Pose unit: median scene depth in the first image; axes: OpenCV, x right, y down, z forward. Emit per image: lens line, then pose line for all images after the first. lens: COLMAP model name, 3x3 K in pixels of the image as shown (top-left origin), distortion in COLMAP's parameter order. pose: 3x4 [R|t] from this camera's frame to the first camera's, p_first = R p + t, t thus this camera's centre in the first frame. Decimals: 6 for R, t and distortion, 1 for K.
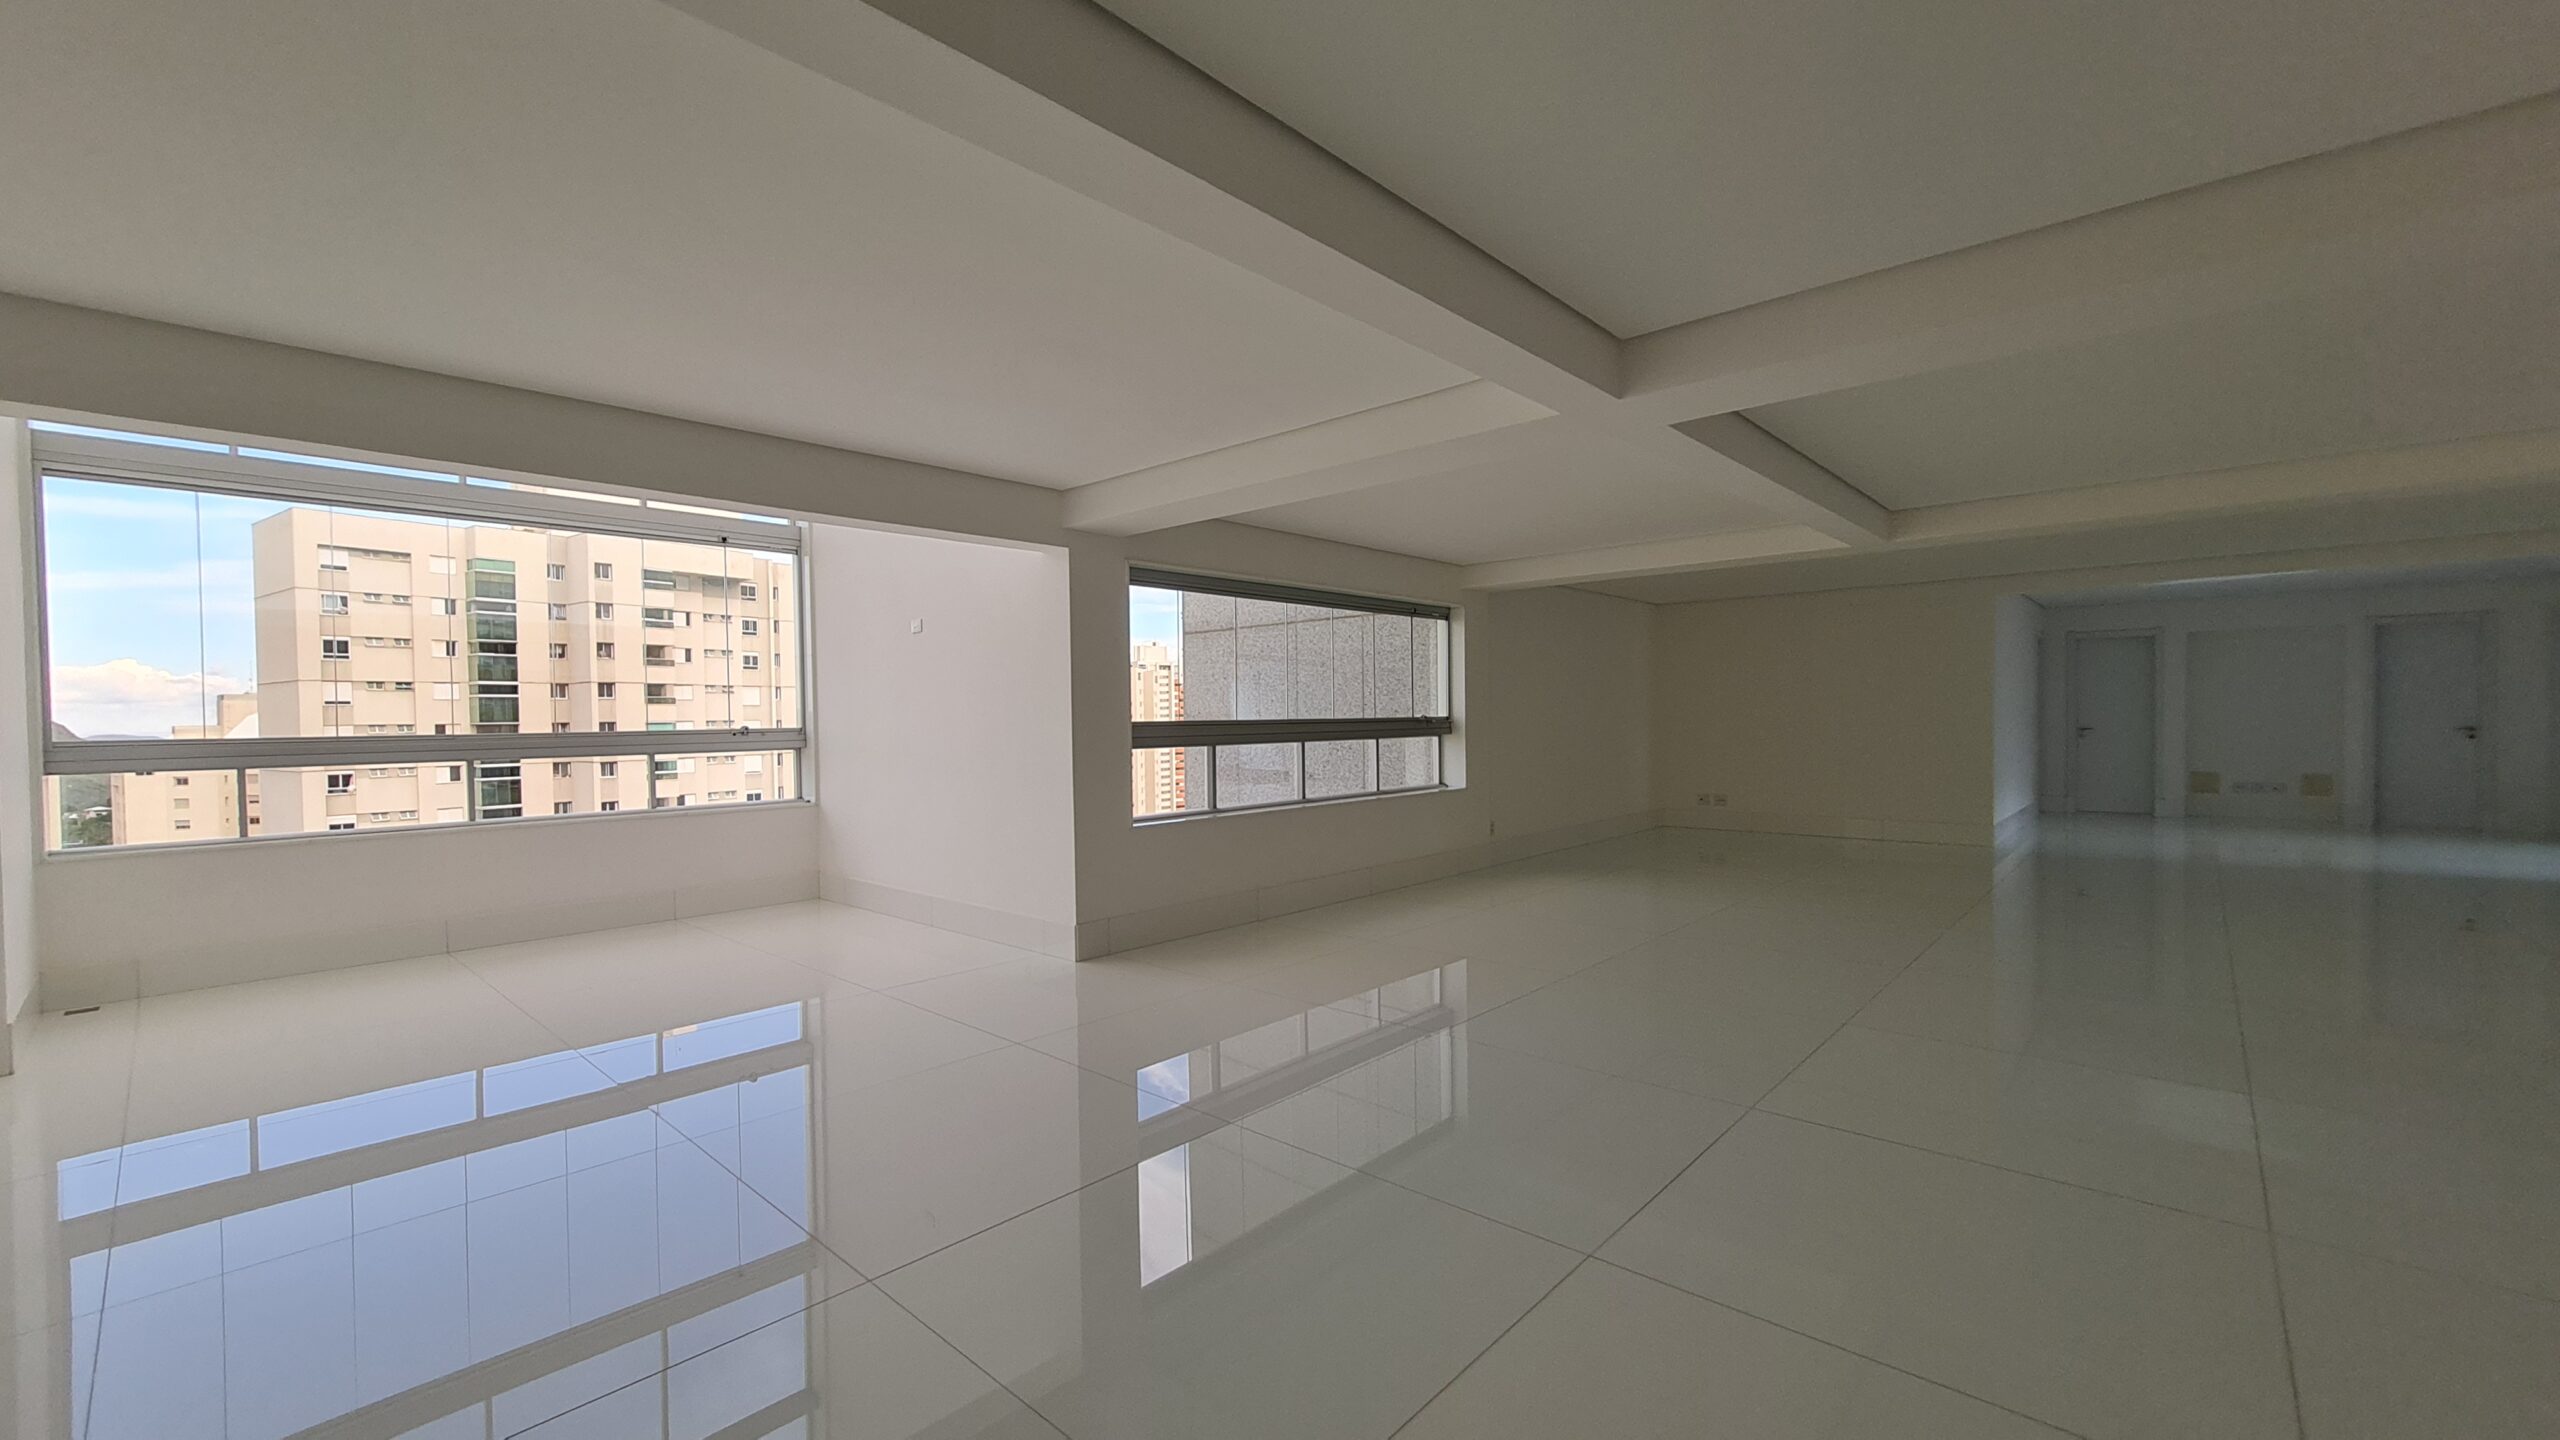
lens RADIAL K [[1016.4, 0, 1262.9], [0, 1016.4, 736.5], [0, 0, 1]] dist [-0.001984, -0.000338]
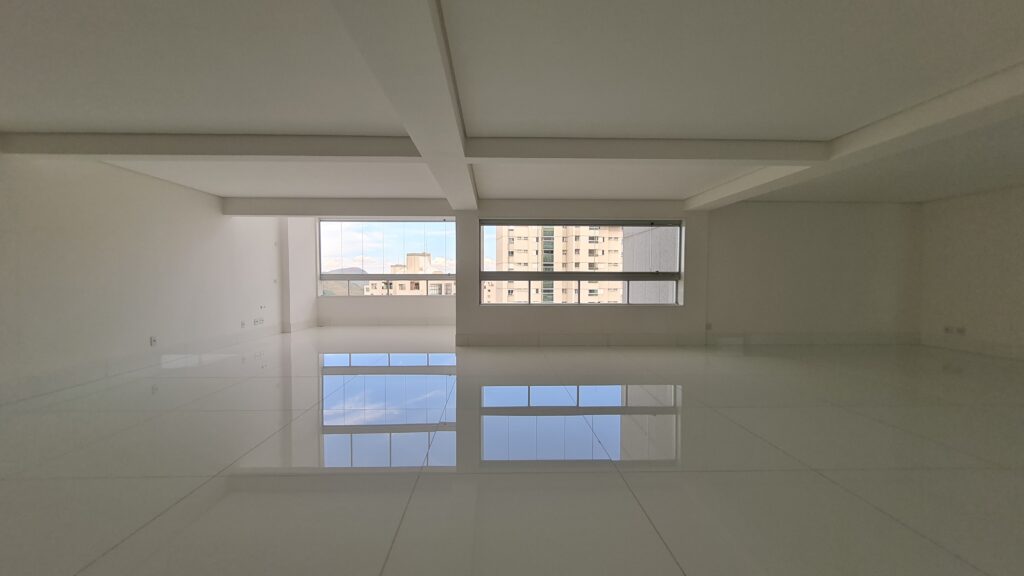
lens RADIAL K [[406.5, 0, 505.2], [0, 406.5, 294.6], [0, 0, 1]] dist [-0.001984, -0.000338]
pose [[0.687252, 0.045204, -0.725011, 0.546124], [-0.024764, 0.998940, 0.038808, 0.003775], [0.725997, -0.008717, 0.687643, 0.148093]]
